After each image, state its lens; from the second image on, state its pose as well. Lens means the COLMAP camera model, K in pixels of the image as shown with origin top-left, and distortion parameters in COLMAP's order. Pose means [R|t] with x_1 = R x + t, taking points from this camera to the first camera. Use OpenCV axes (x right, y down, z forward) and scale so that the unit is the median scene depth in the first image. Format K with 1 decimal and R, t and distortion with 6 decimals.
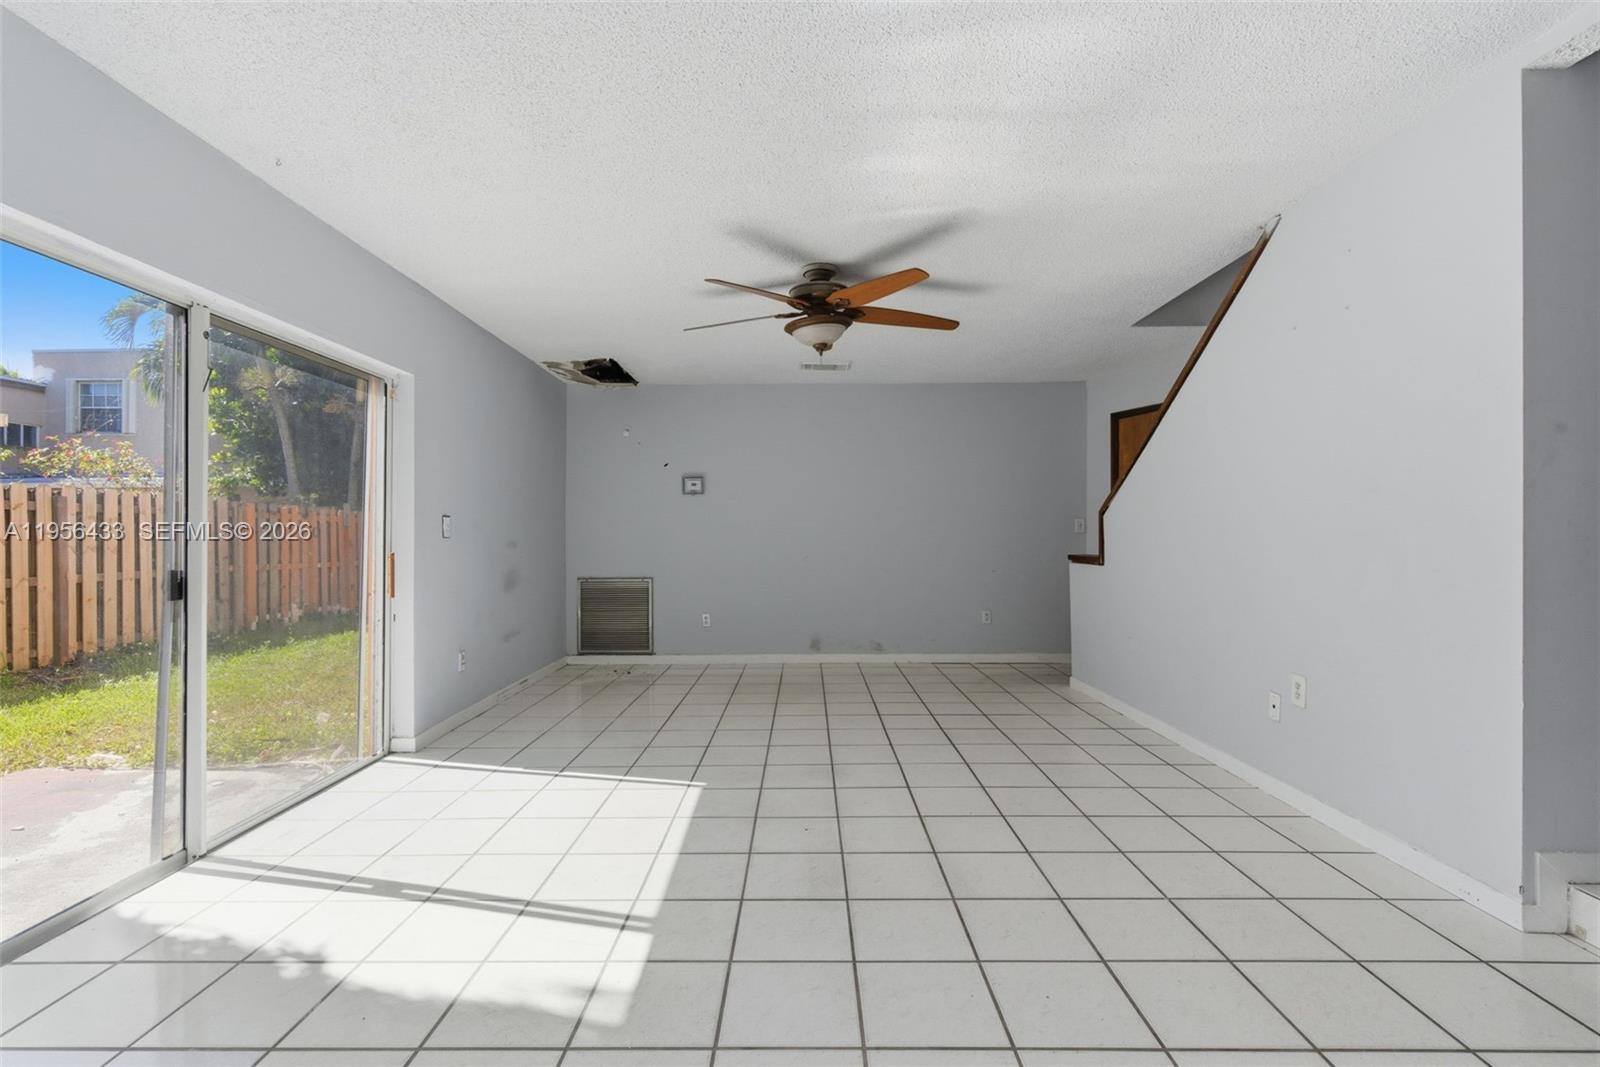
lens RADIAL K [[731.1, 0, 802.9], [0, 731.1, 536.4], [0, 0, 1]] dist [0.004426, -0.002170]
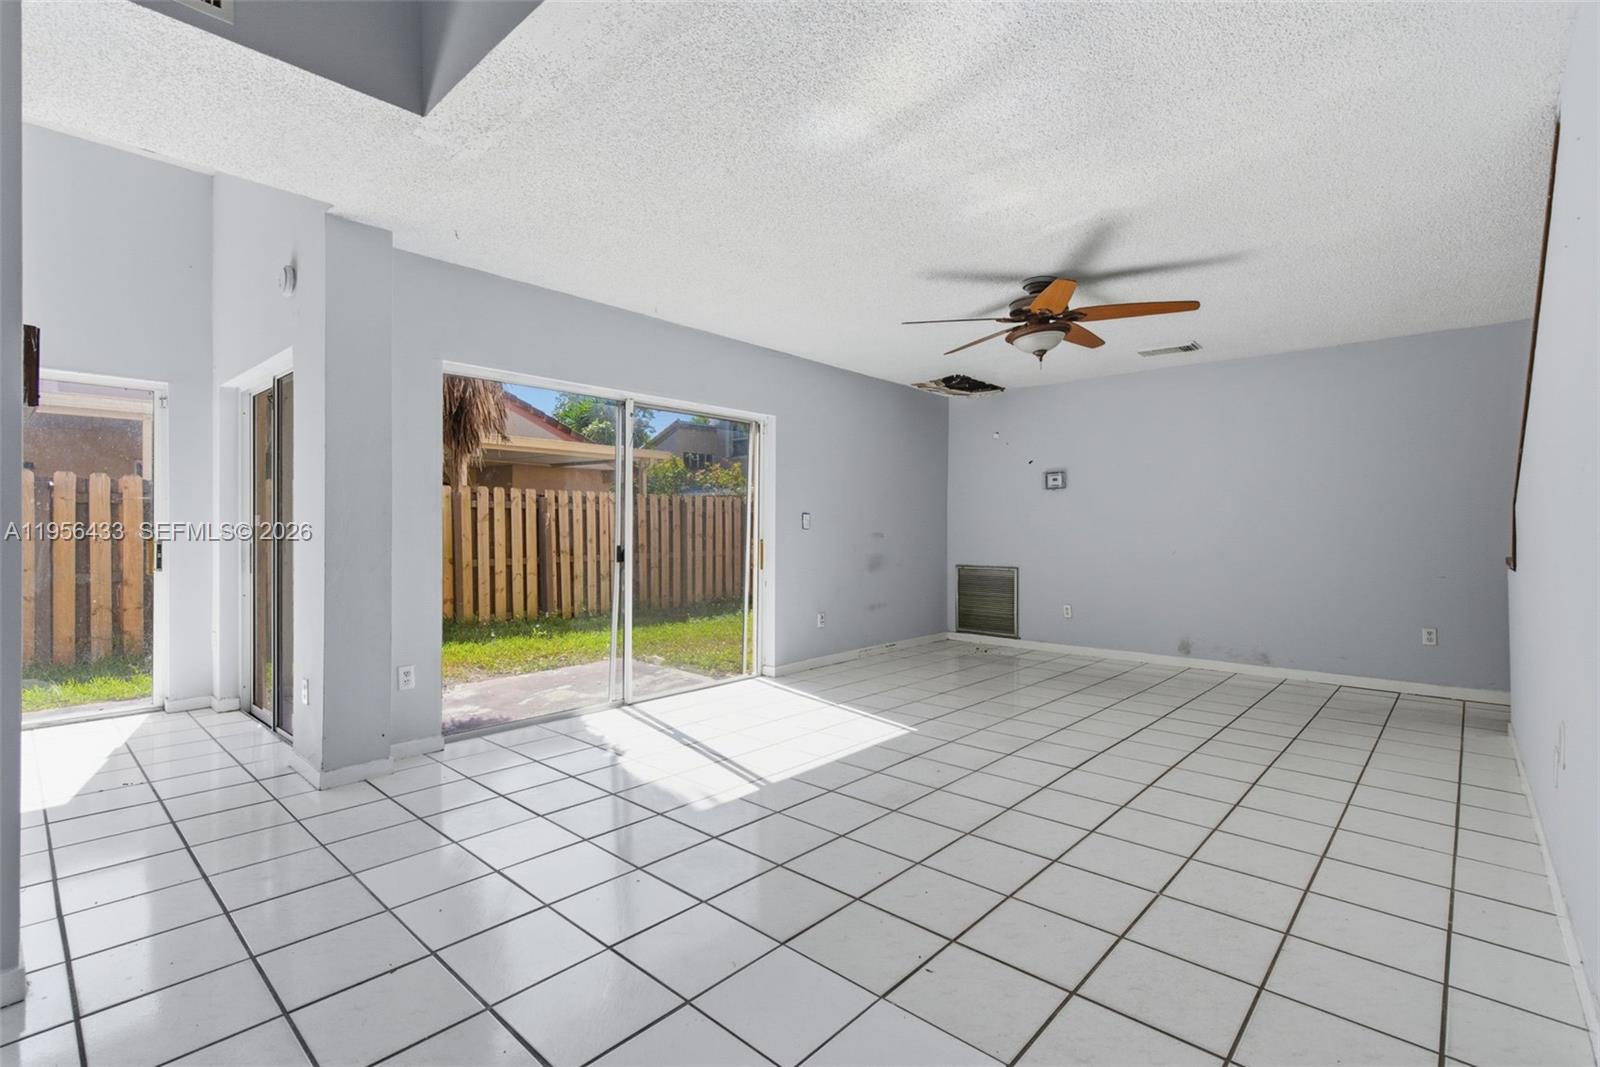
lens RADIAL K [[731.1, 0, 786.9], [0, 731.1, 531.8], [0, 0, 1]] dist [0.004426, -0.002170]
pose [[0.737694, 0.008305, -0.675084, 0.311707], [-0.006353, 0.999965, 0.005359, 0.000144], [0.675105, 0.000335, 0.737721, -0.030392]]
